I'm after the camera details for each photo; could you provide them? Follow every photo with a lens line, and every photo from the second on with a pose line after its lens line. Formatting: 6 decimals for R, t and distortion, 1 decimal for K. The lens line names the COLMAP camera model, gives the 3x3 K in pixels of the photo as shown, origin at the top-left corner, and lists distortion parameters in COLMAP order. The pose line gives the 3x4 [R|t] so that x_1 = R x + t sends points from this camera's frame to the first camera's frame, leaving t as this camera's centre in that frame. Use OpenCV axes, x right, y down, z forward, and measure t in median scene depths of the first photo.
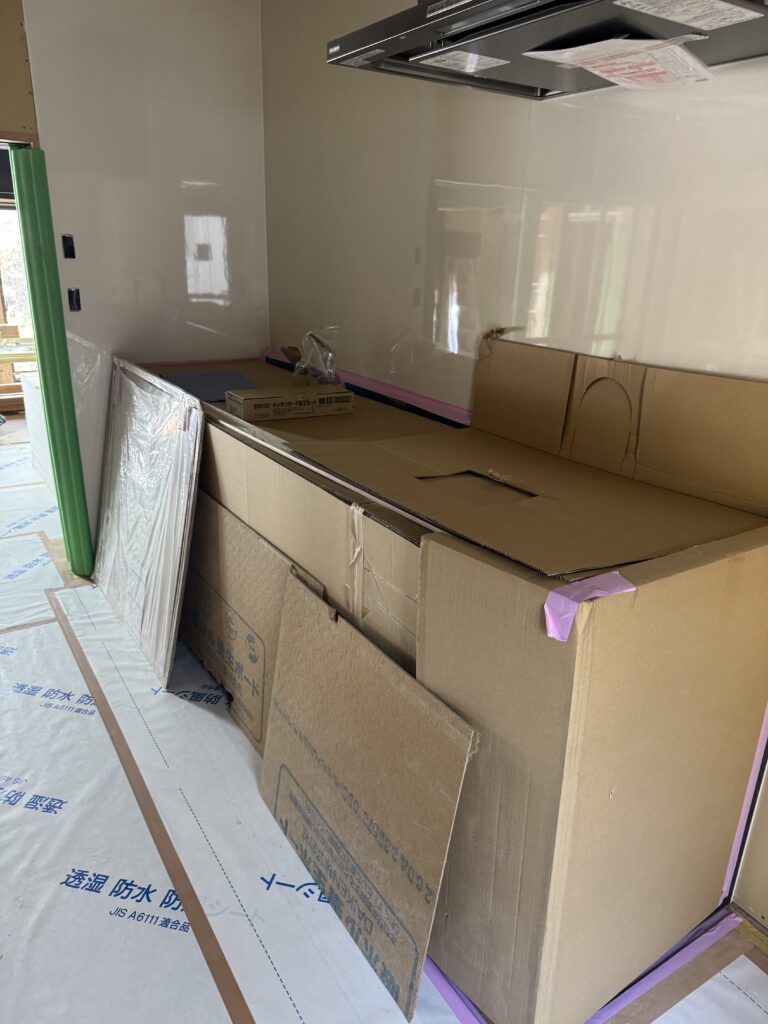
lens RADIAL K [[725.9, 0, 384.0], [0, 725.9, 513.5], [0, 0, 1]] dist [0.017682, -0.019509]
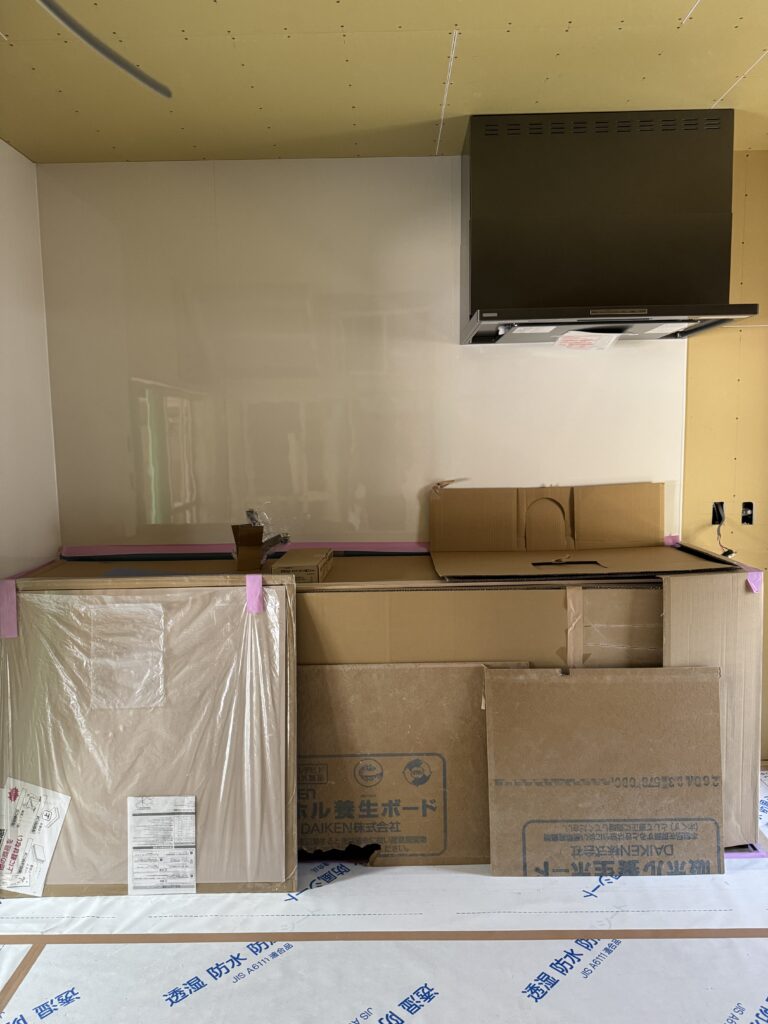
lens RADIAL K [[725.9, 0, 385.6], [0, 725.9, 507.6], [0, 0, 1]] dist [0.017682, -0.019509]
pose [[0.536192, -0.106915, 0.837298, -1.178419], [0.323053, 0.942416, -0.086541, -0.120890], [-0.779830, 0.316894, 0.539854, 0.329791]]
